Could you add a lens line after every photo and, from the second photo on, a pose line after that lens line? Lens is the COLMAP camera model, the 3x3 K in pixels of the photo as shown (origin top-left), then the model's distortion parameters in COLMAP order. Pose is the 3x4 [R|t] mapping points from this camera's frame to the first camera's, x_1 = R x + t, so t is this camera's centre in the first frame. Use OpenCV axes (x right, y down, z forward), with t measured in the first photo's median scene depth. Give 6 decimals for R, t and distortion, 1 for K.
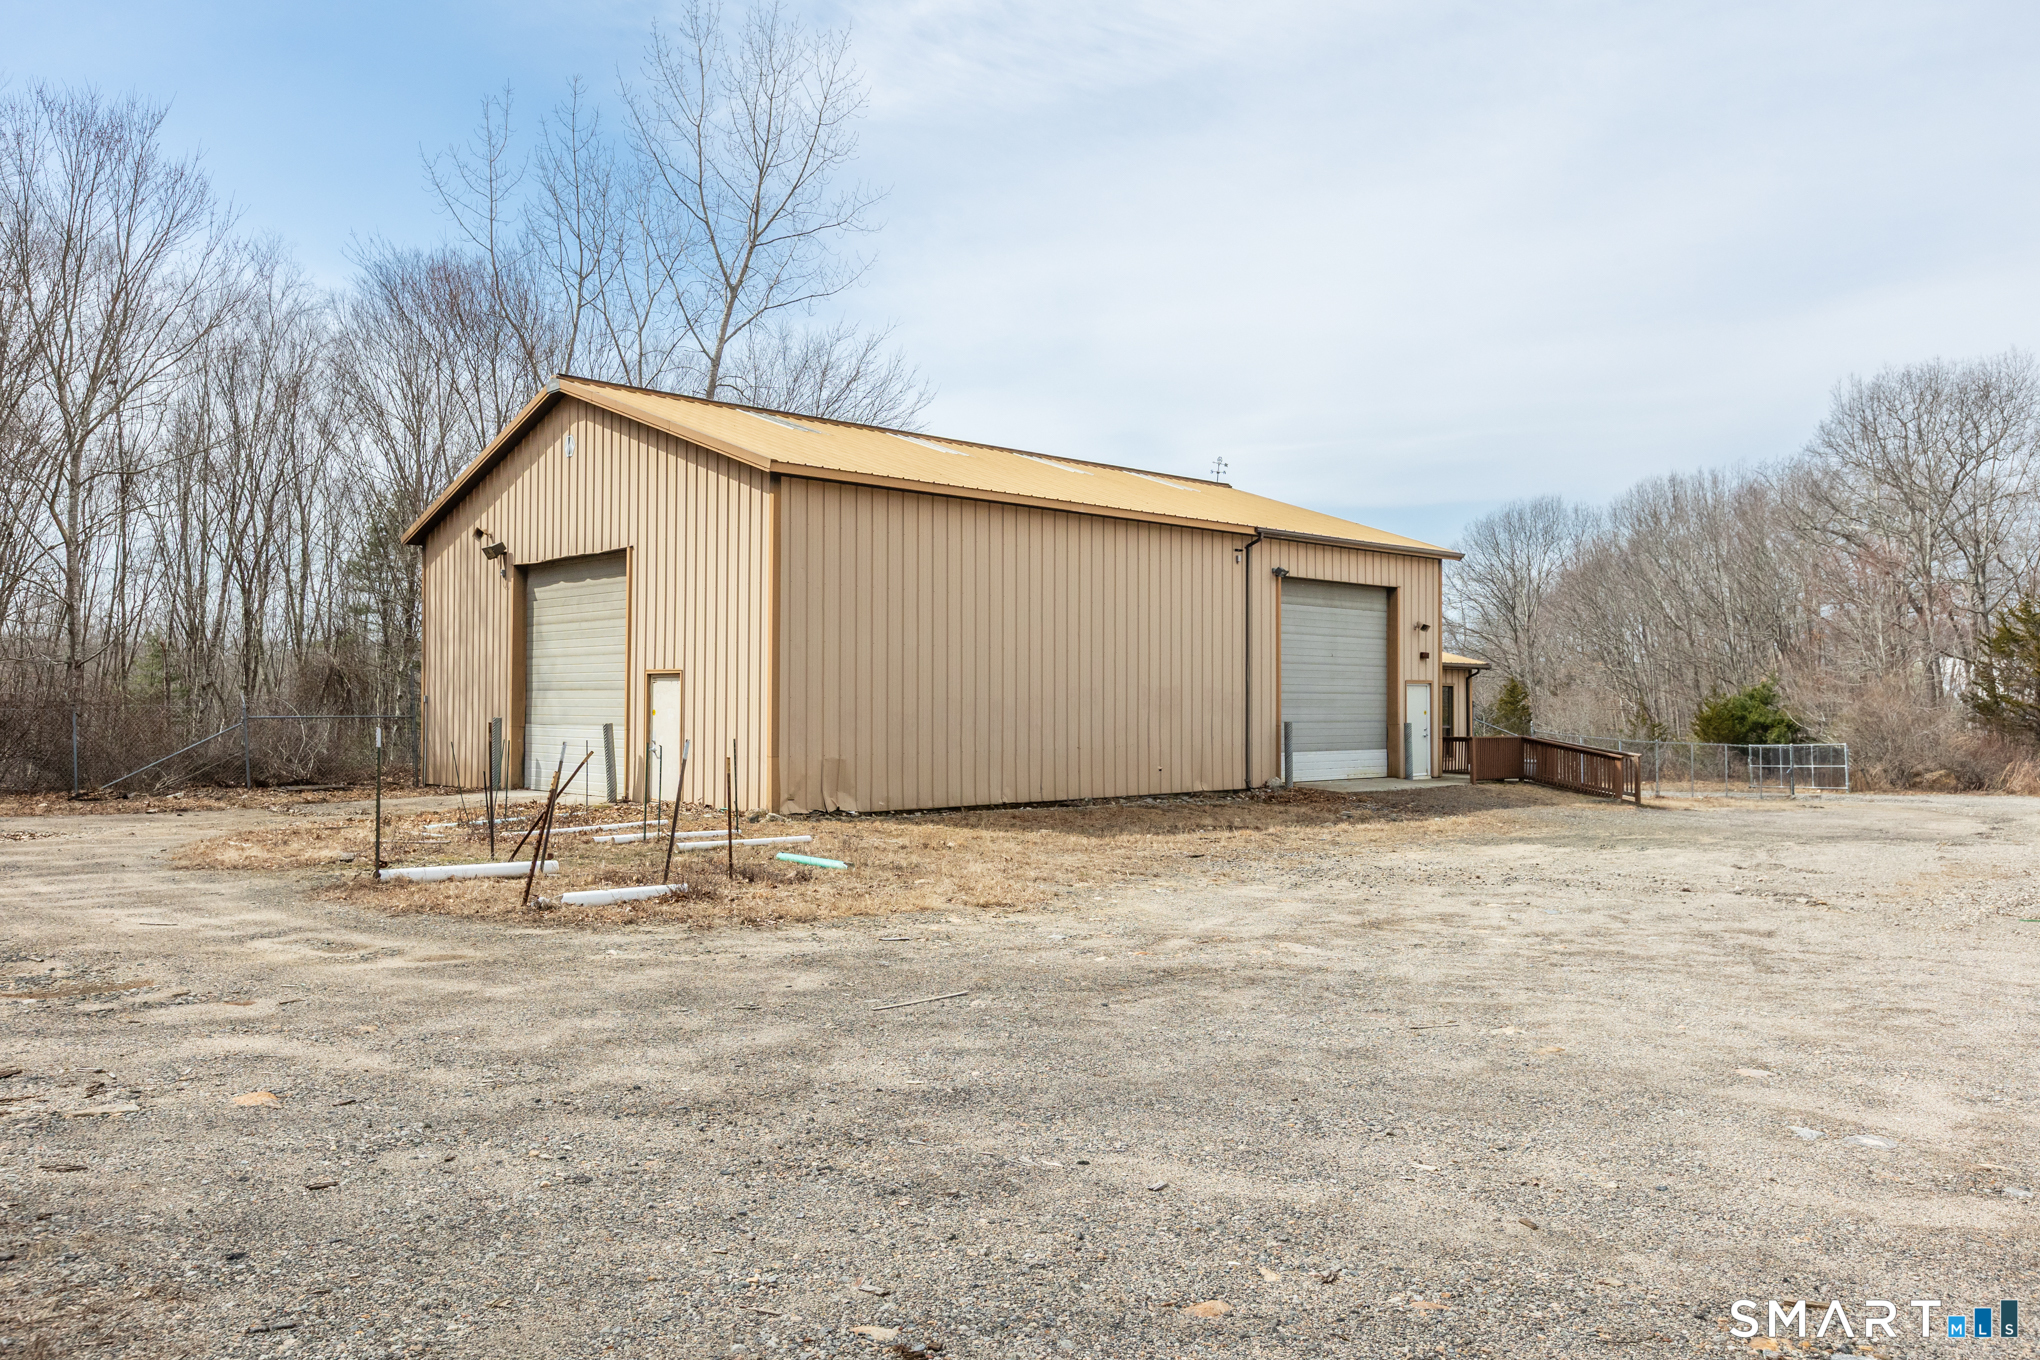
lens RADIAL K [[1497.0, 0, 1024.9], [0, 1497.0, 682.8], [0, 0, 1]] dist [0.001228, 0.001363]
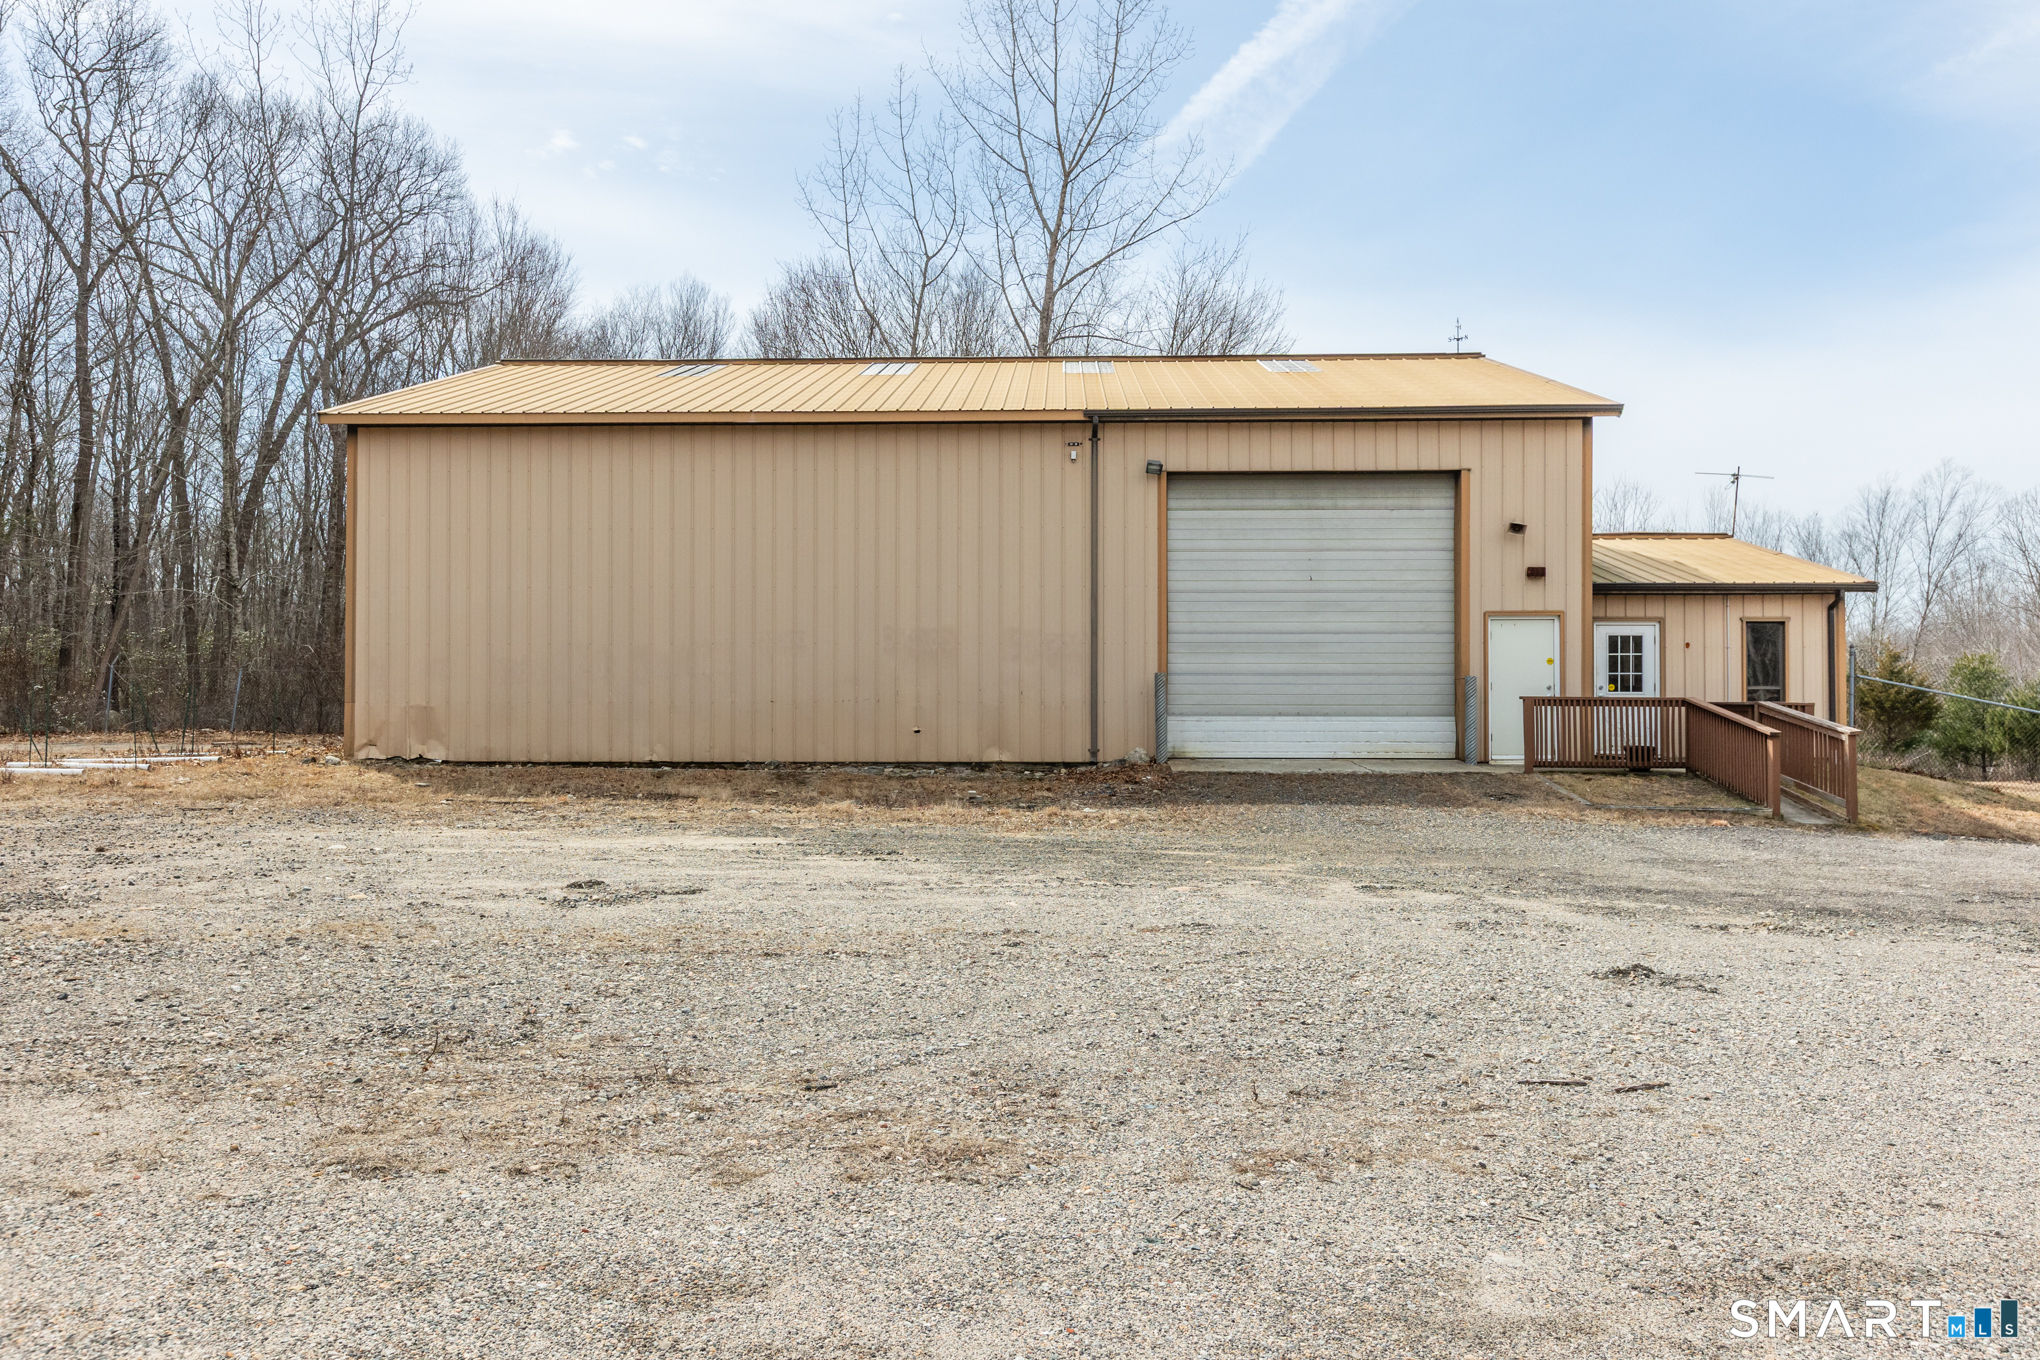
lens RADIAL K [[1441.3, 0, 1013.9], [0, 1441.3, 671.6], [0, 0, 1]] dist [0.009620, 0.002596]
pose [[0.700167, -0.009164, -0.713920, 0.621501], [0.011677, 0.999931, -0.001384, 0.025612], [0.713884, -0.007367, 0.700225, 0.459924]]
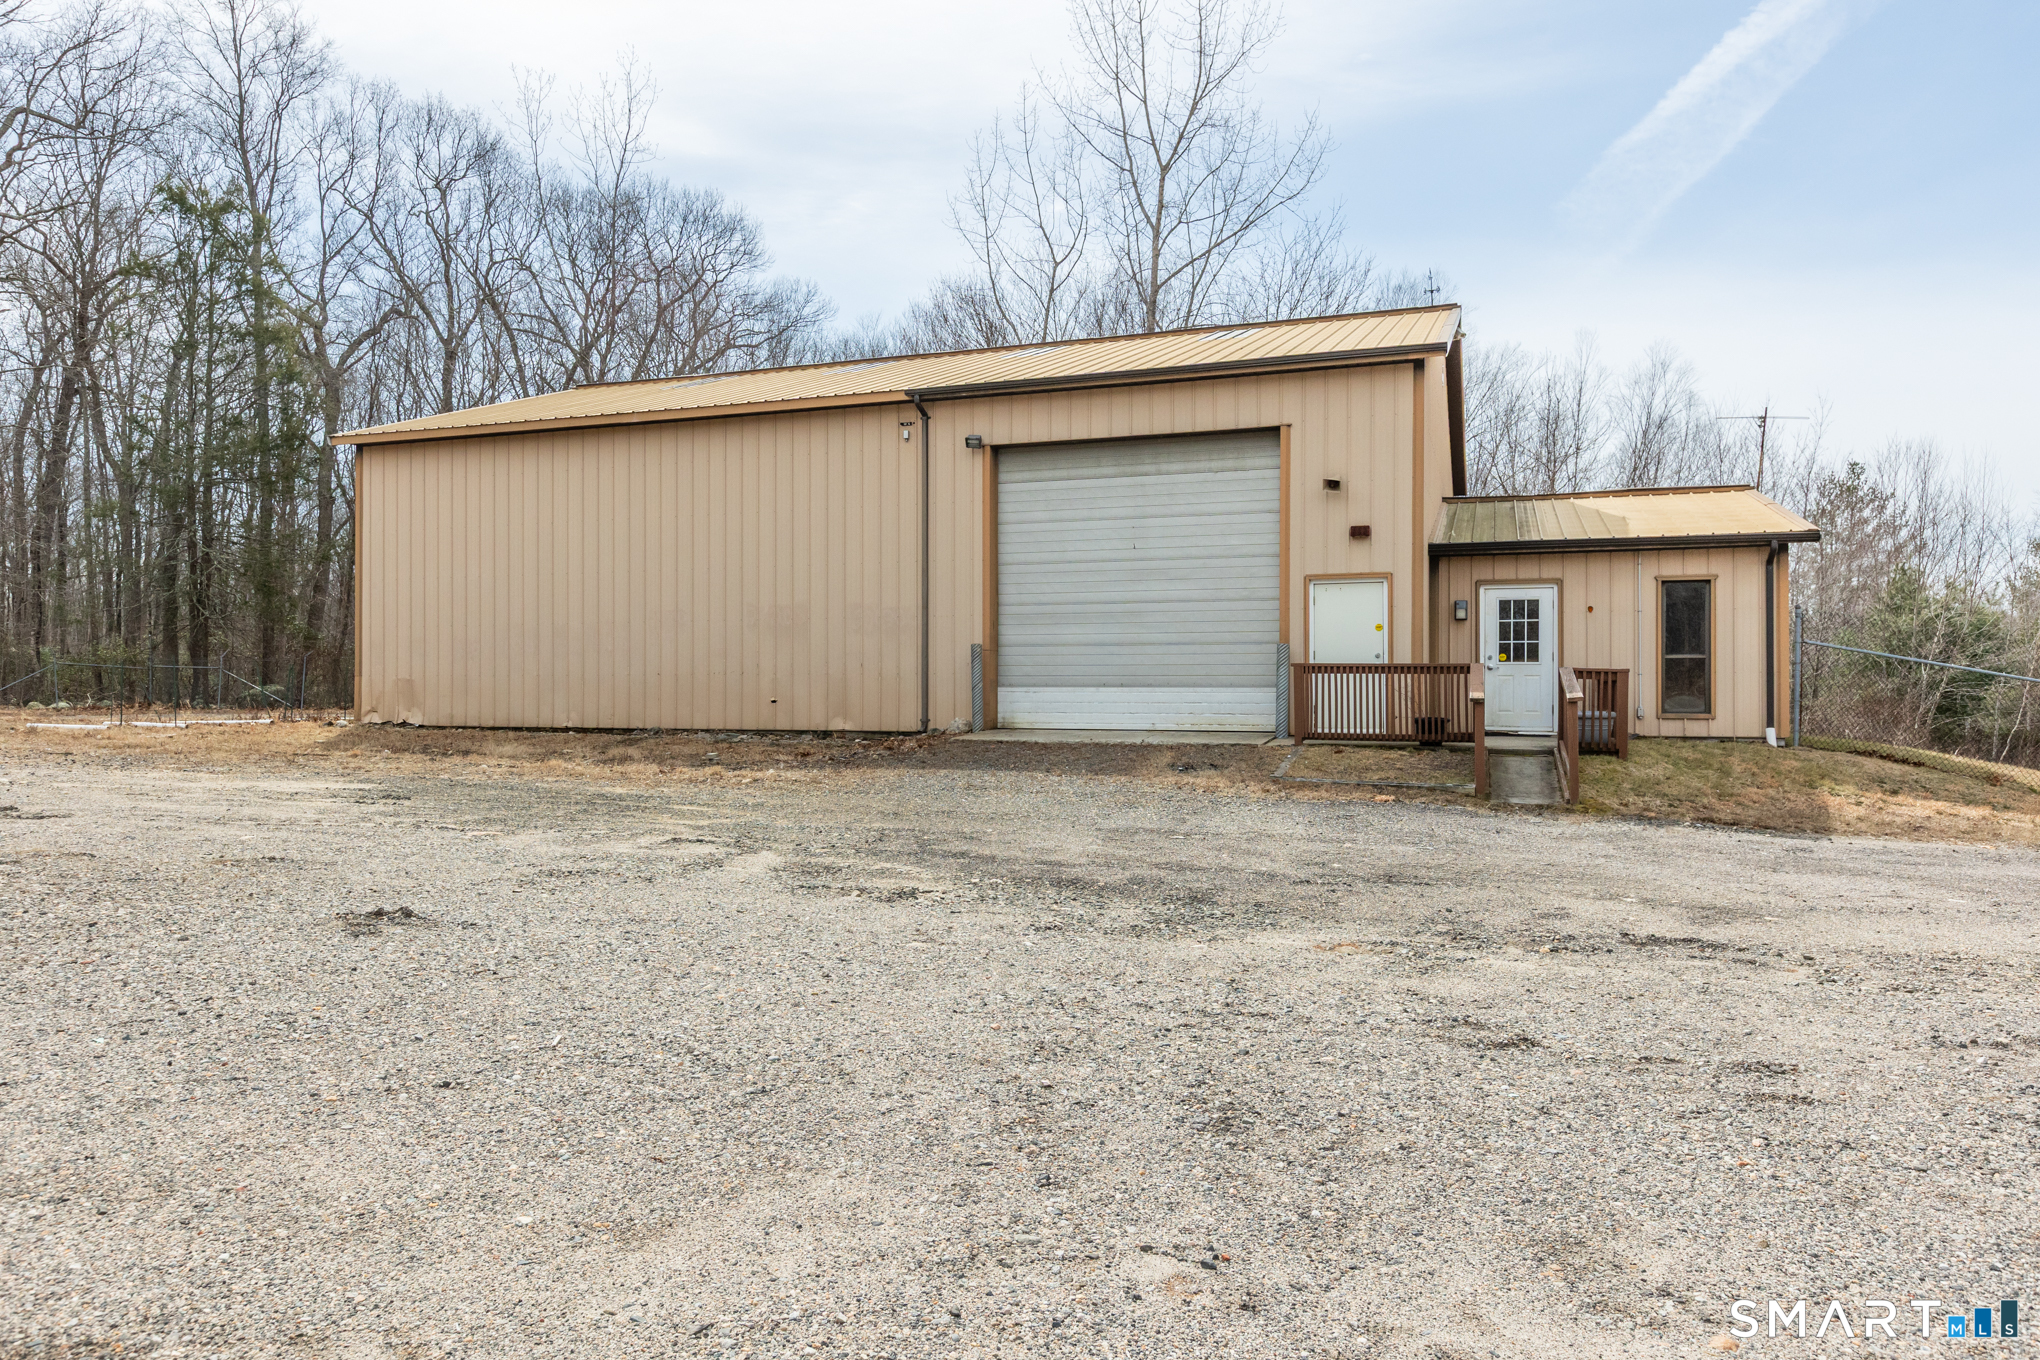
lens RADIAL K [[1322.3, 0, 1021.3], [0, 1322.3, 688.4], [0, 0, 1]] dist [0.008999, 0.001292]
pose [[0.449305, 0.003078, -0.893373, 0.763133], [0.016170, 0.999802, 0.011577, 0.040607], [0.893232, -0.019647, 0.449167, 0.724615]]
